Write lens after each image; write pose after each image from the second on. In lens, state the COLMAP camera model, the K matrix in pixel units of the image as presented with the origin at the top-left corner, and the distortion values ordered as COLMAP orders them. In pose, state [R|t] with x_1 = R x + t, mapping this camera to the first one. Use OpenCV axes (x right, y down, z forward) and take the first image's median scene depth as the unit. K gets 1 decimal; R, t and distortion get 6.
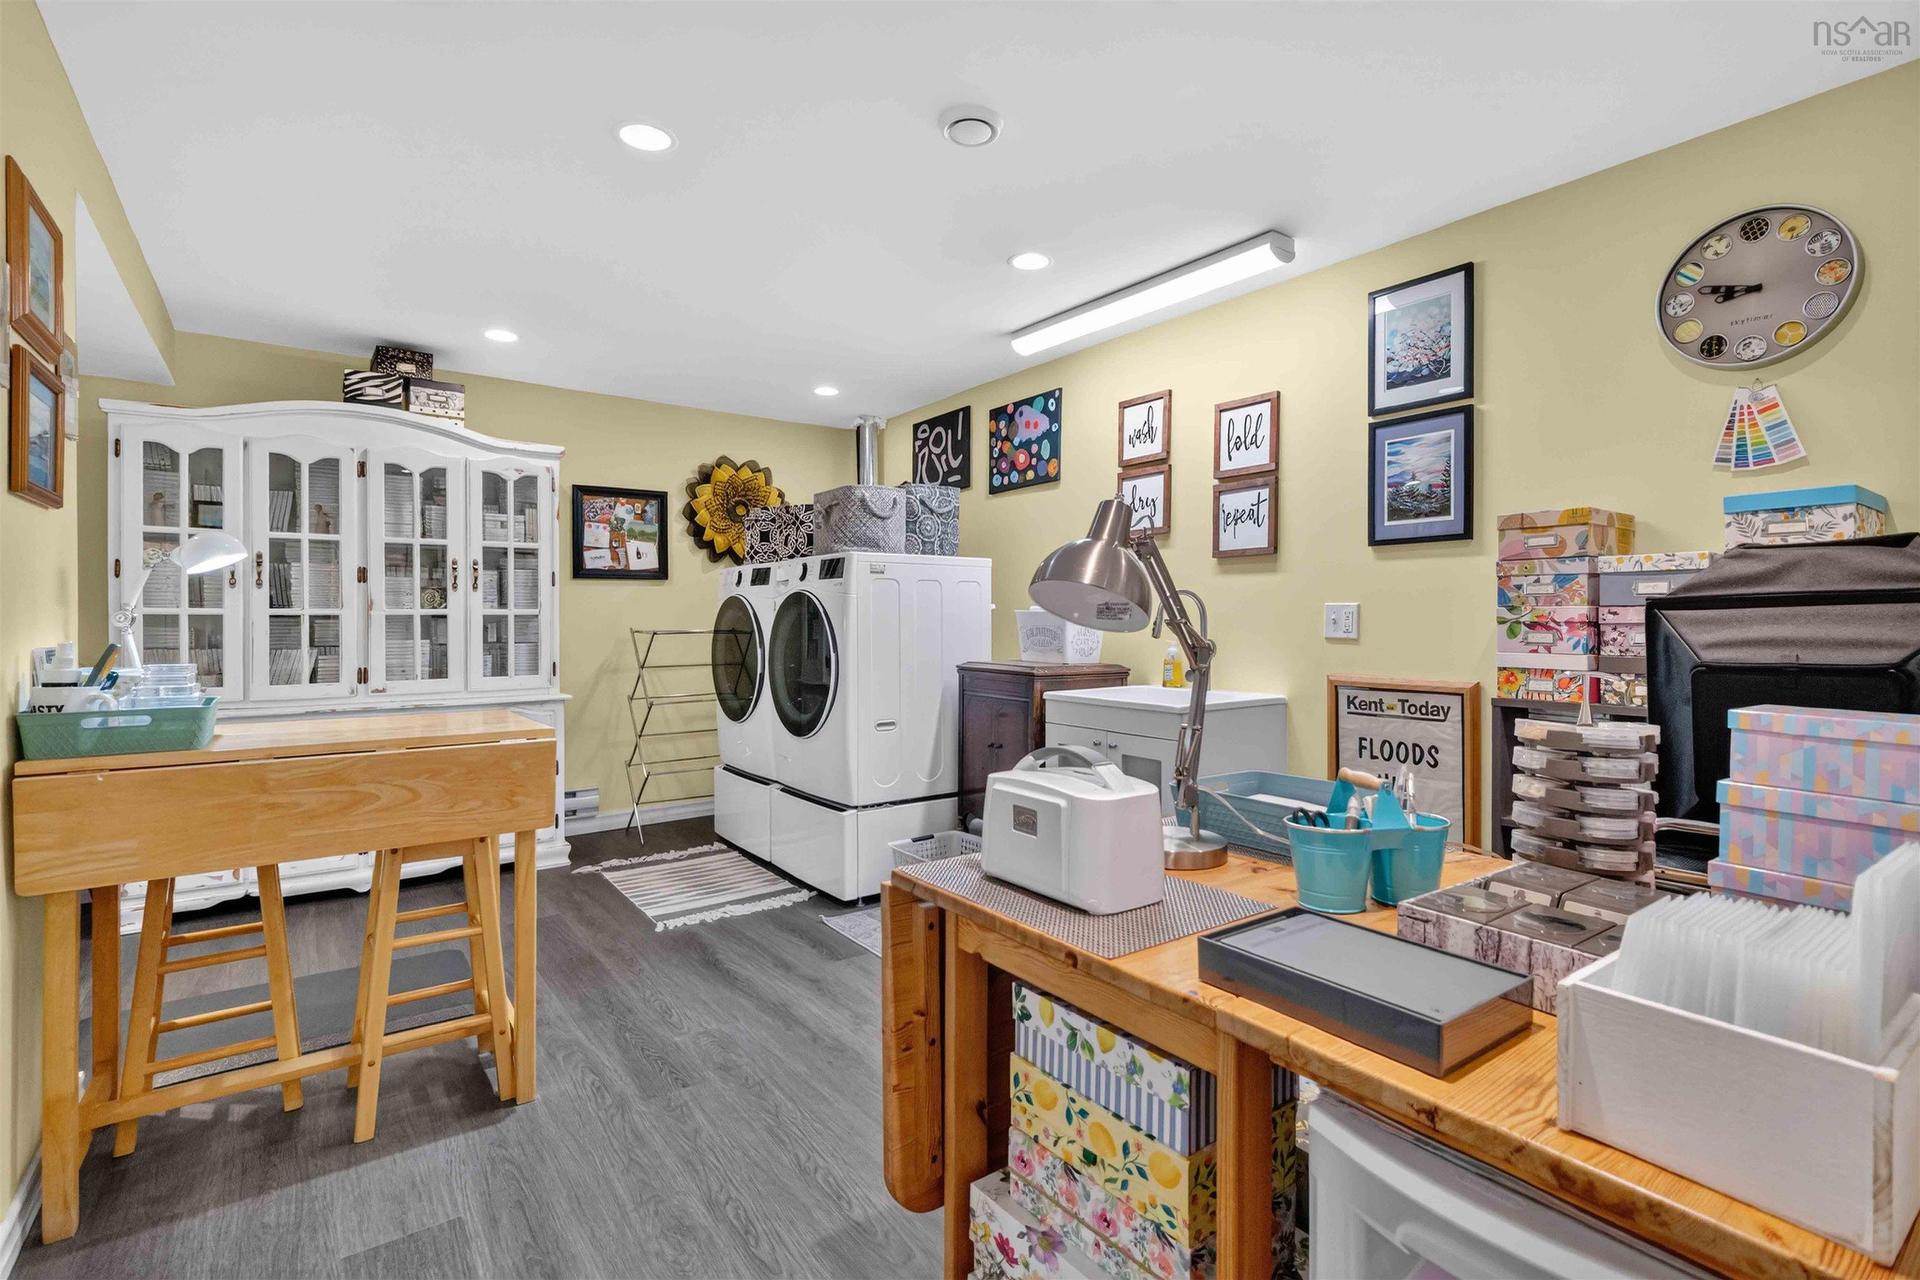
lens RADIAL K [[886.5, 0, 972.8], [0, 886.5, 632.5], [0, 0, 1]] dist [0.000149, 0.002784]
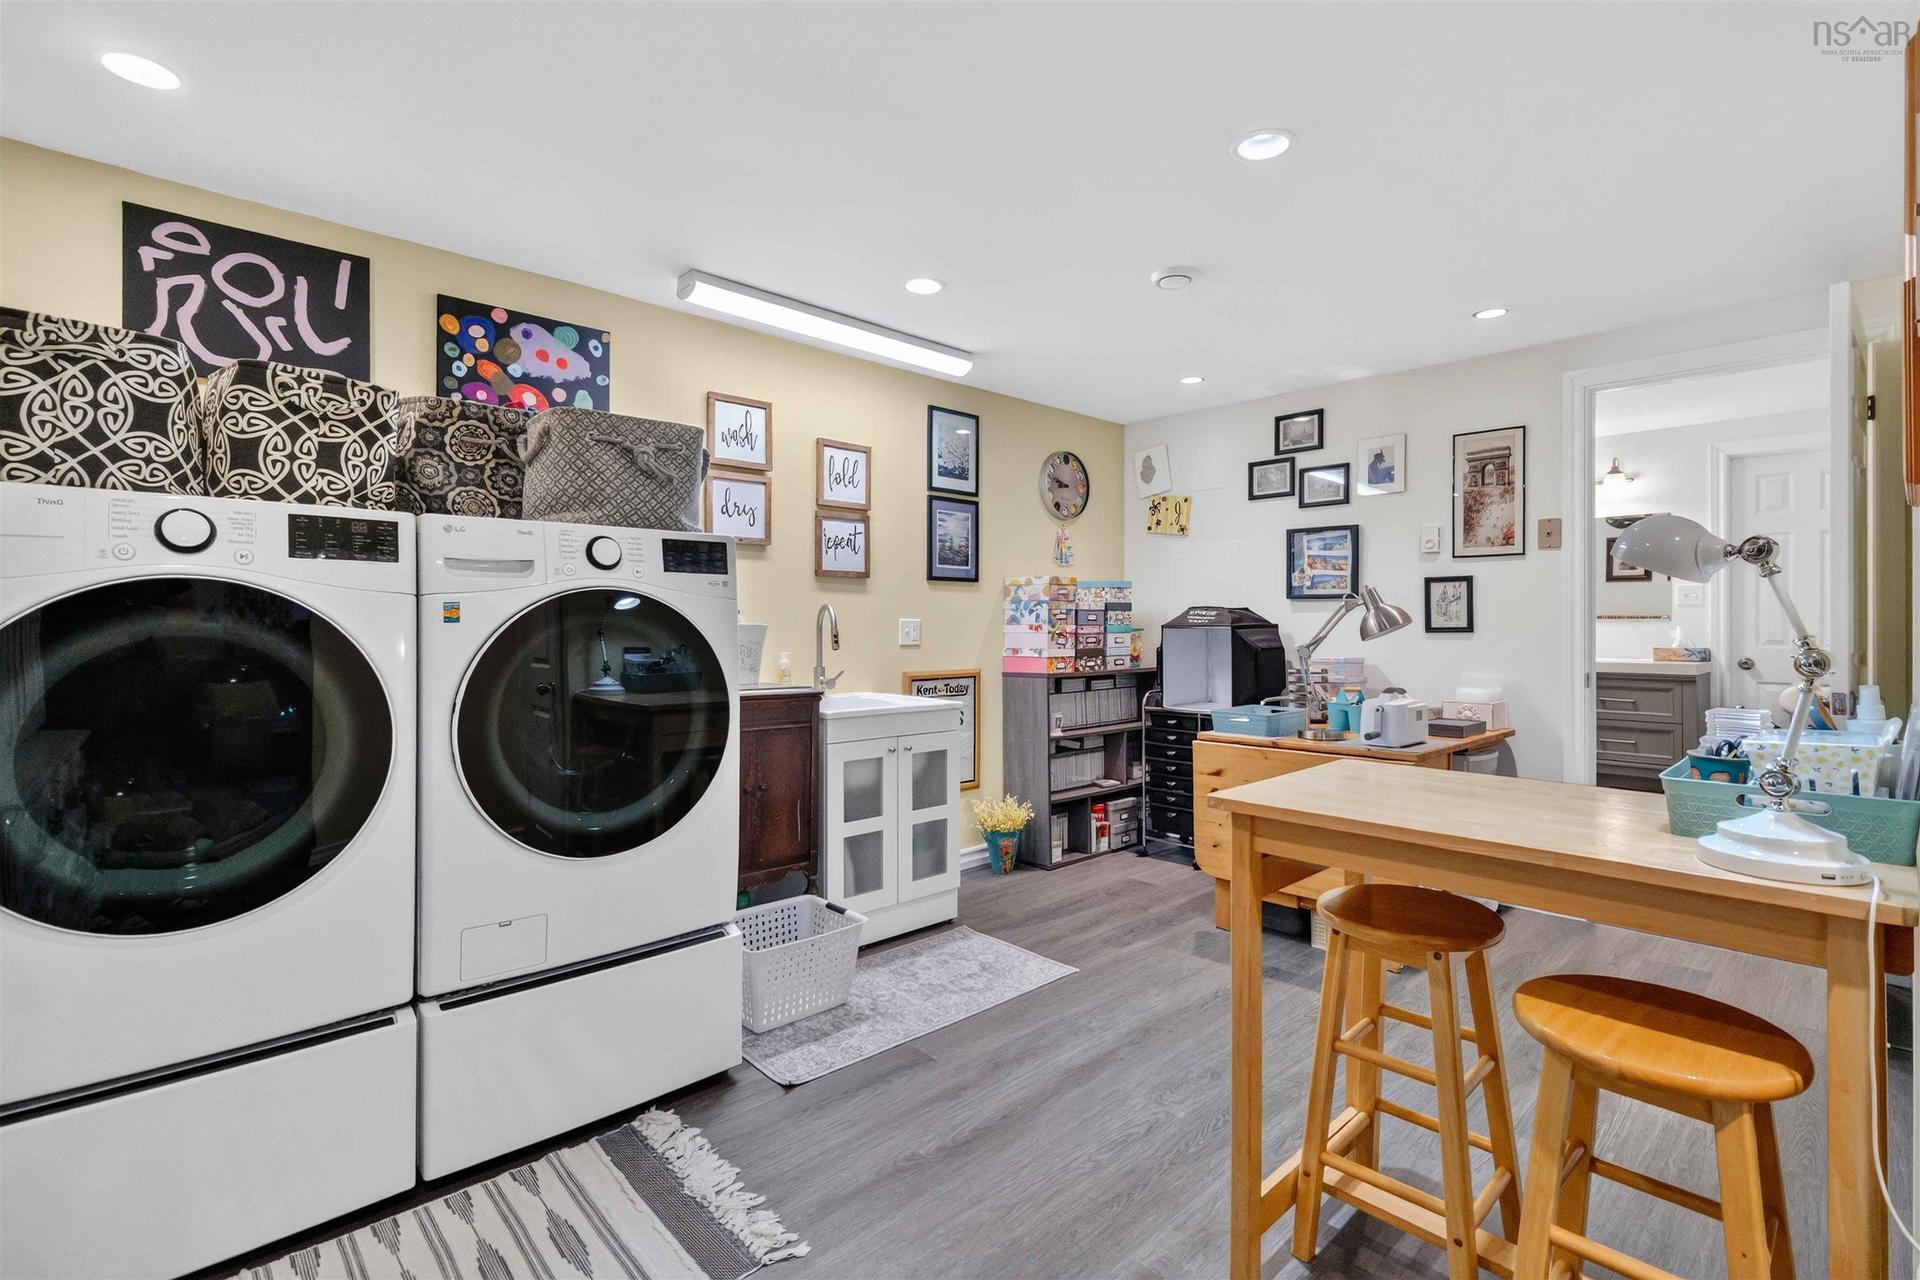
lens RADIAL K [[886.5, 0, 975.0], [0, 886.5, 625.4], [0, 0, 1]] dist [0.000149, 0.002784]
pose [[-0.110963, -0.005107, 0.993811, -0.789967], [0.008441, 0.999946, 0.006081, -0.025994], [-0.993789, 0.009064, -0.110914, 0.866626]]
